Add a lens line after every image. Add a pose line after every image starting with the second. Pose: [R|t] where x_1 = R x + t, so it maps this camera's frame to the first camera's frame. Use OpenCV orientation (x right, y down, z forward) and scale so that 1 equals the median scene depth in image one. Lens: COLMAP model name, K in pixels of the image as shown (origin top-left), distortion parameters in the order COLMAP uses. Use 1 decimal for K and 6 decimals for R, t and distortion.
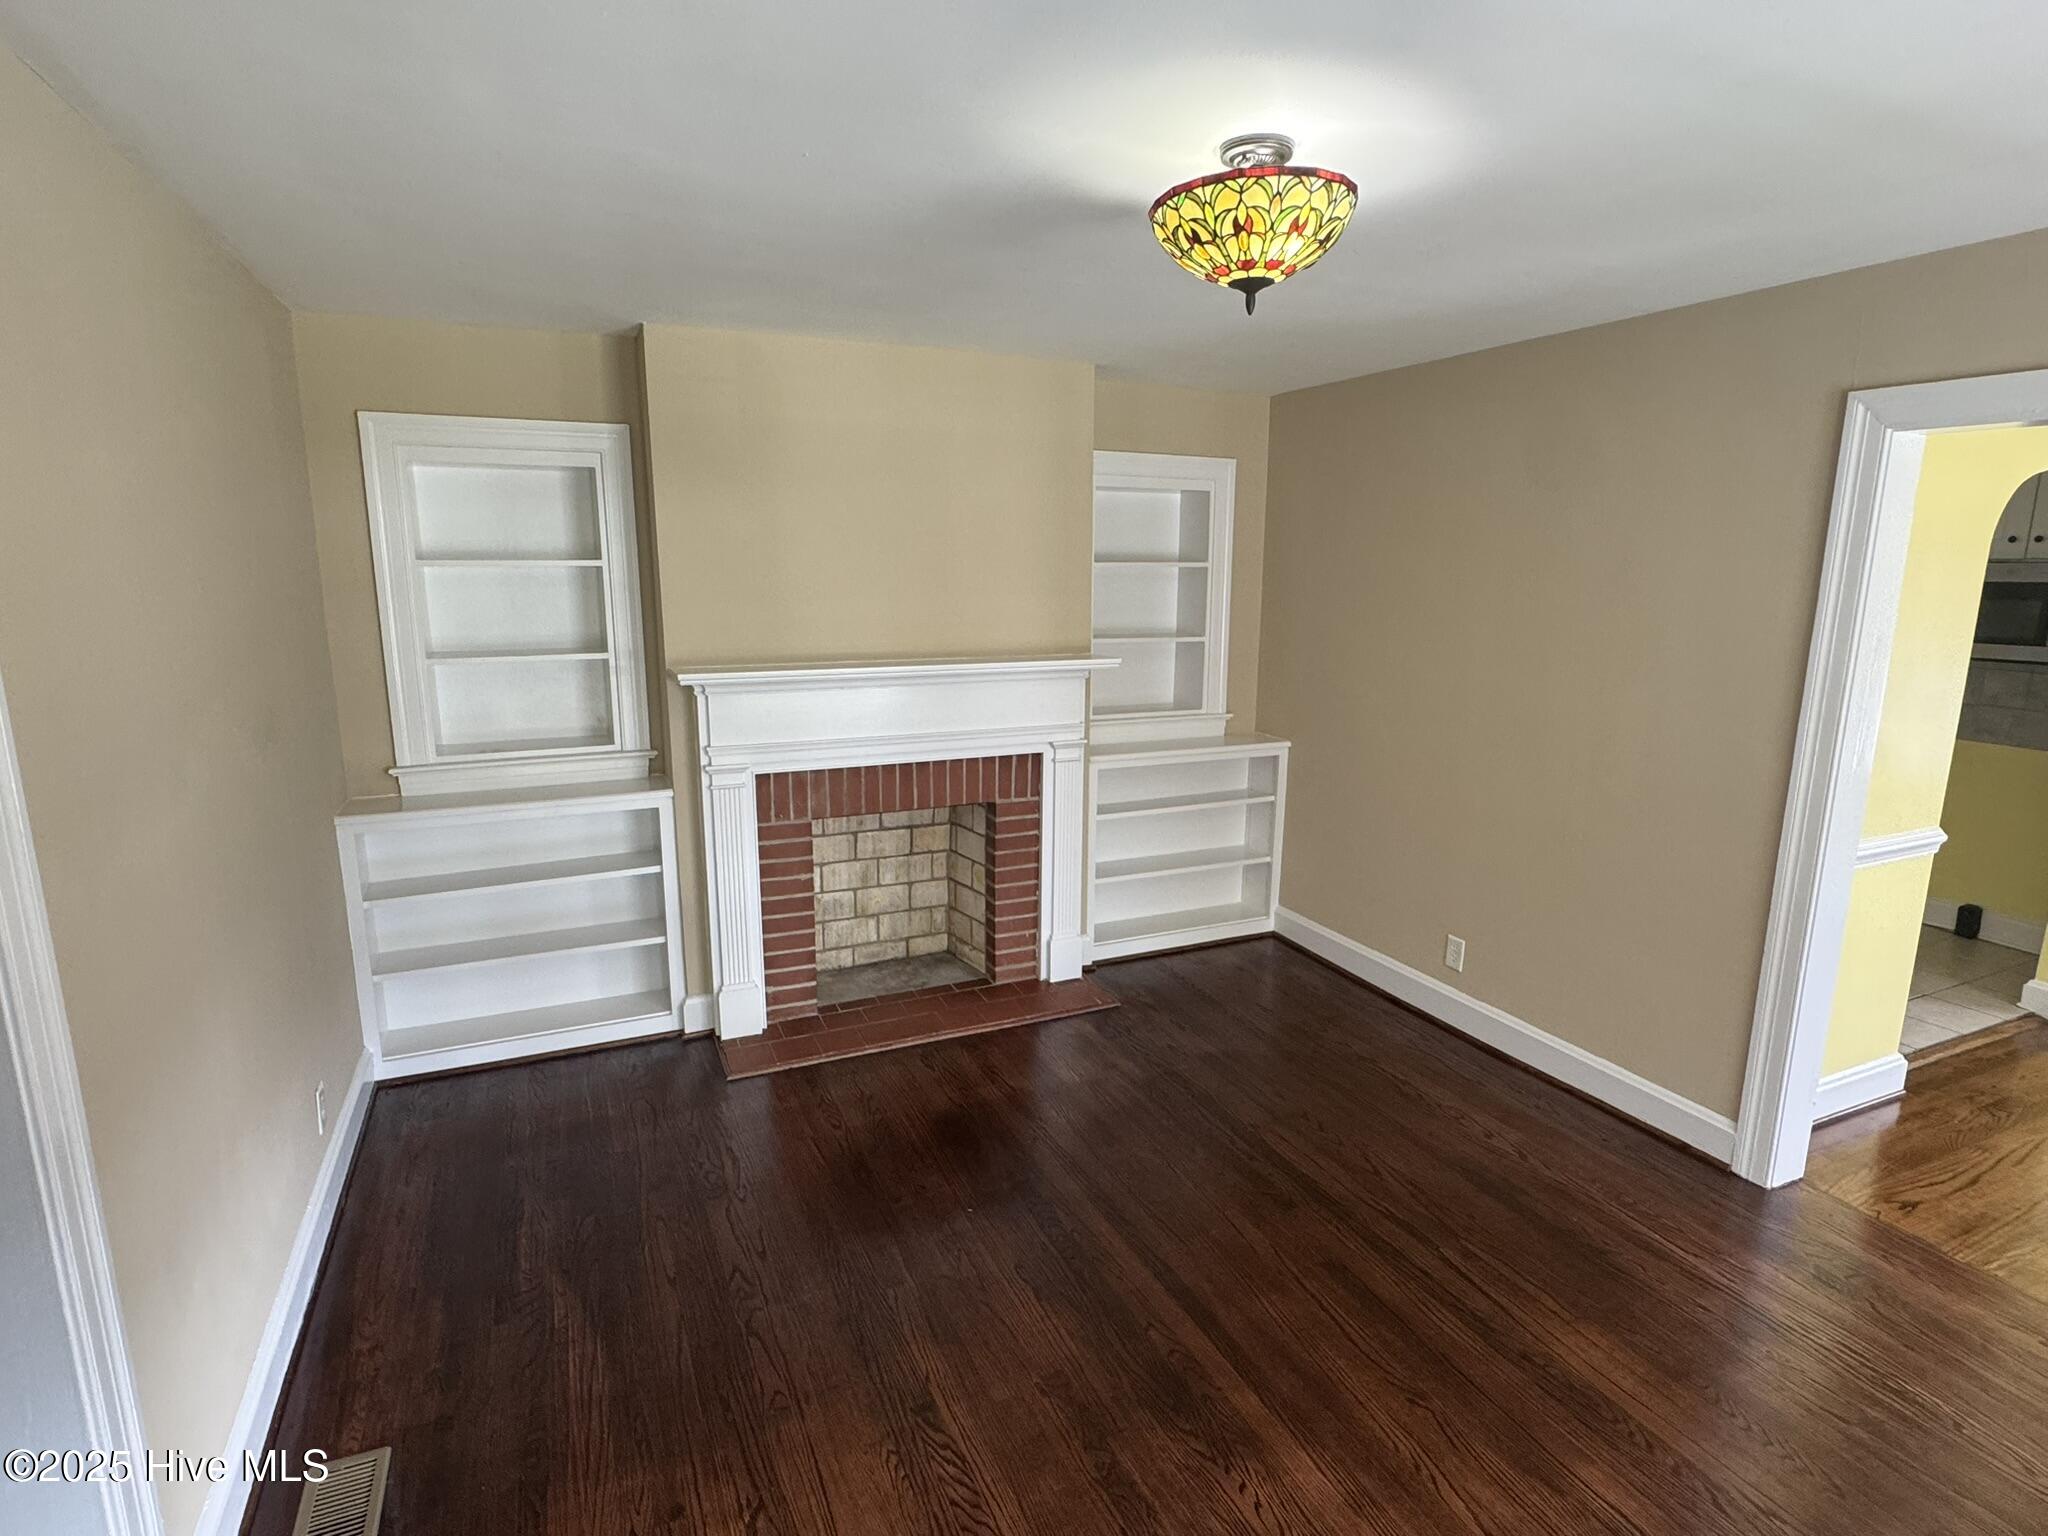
lens RADIAL K [[1044.8, 0, 1024.0], [0, 1044.8, 768.0], [0, 0, 1]] dist [-0.002755, 0.000476]
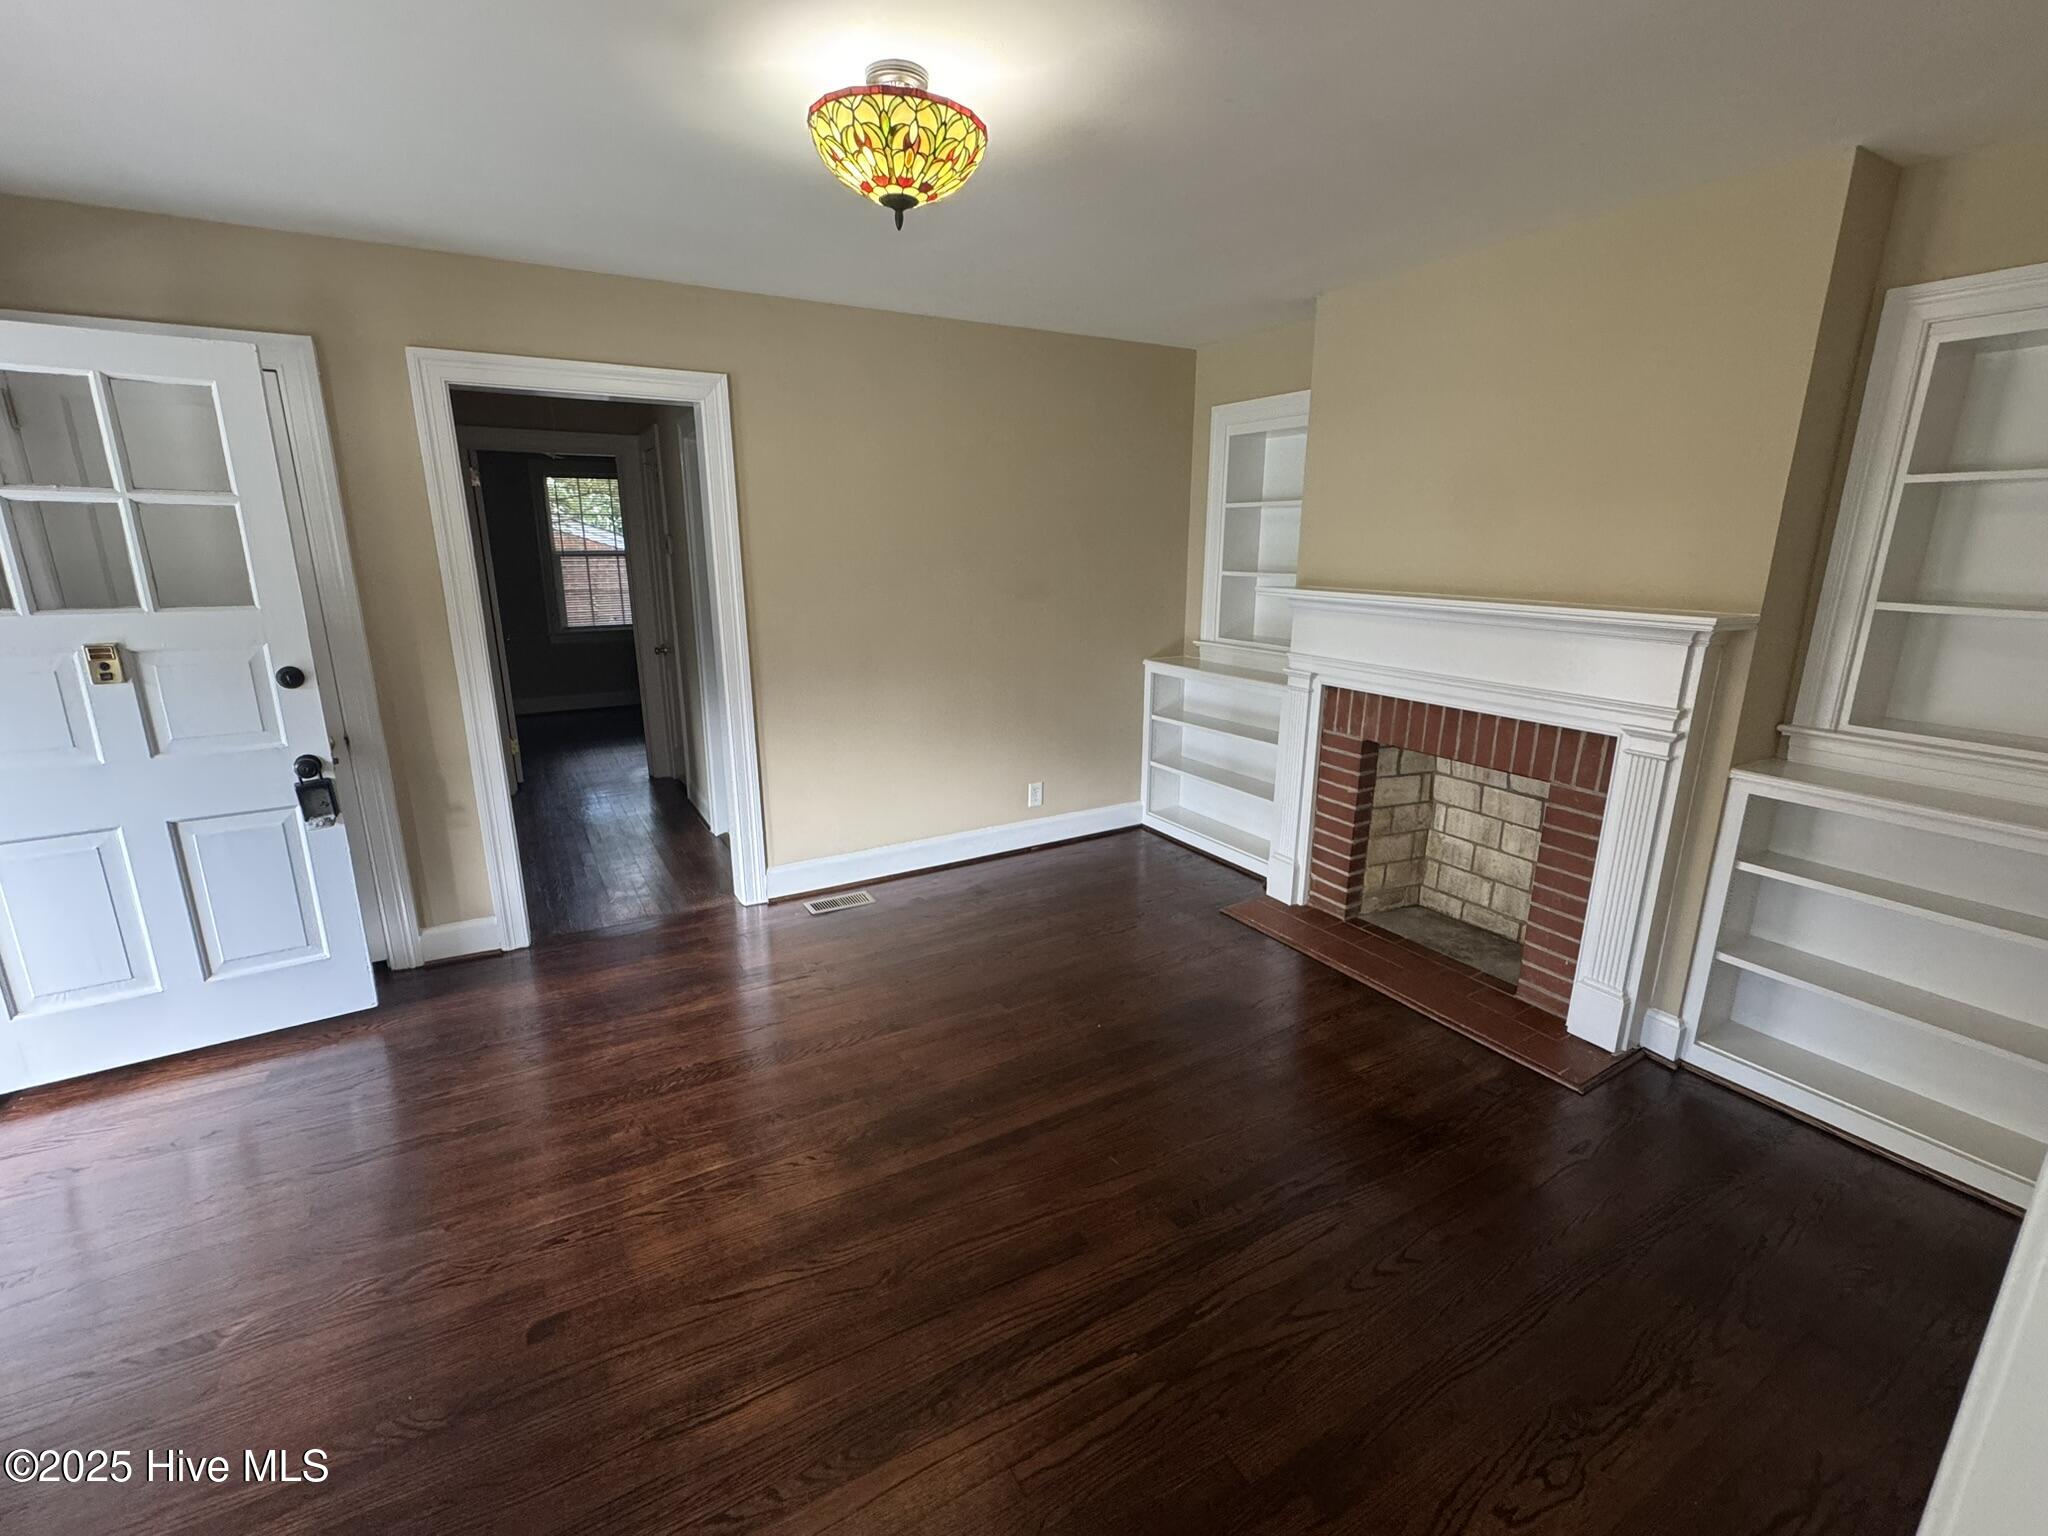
lens RADIAL K [[891.3, 0, 1024.0], [0, 891.3, 768.0], [0, 0, 1]] dist [-0.018448, 0.000029]
pose [[0.101089, 0.239858, -0.965530, 0.616633], [-0.197734, 0.955984, 0.216784, -0.048566], [0.975029, 0.169004, 0.144068, 0.511938]]
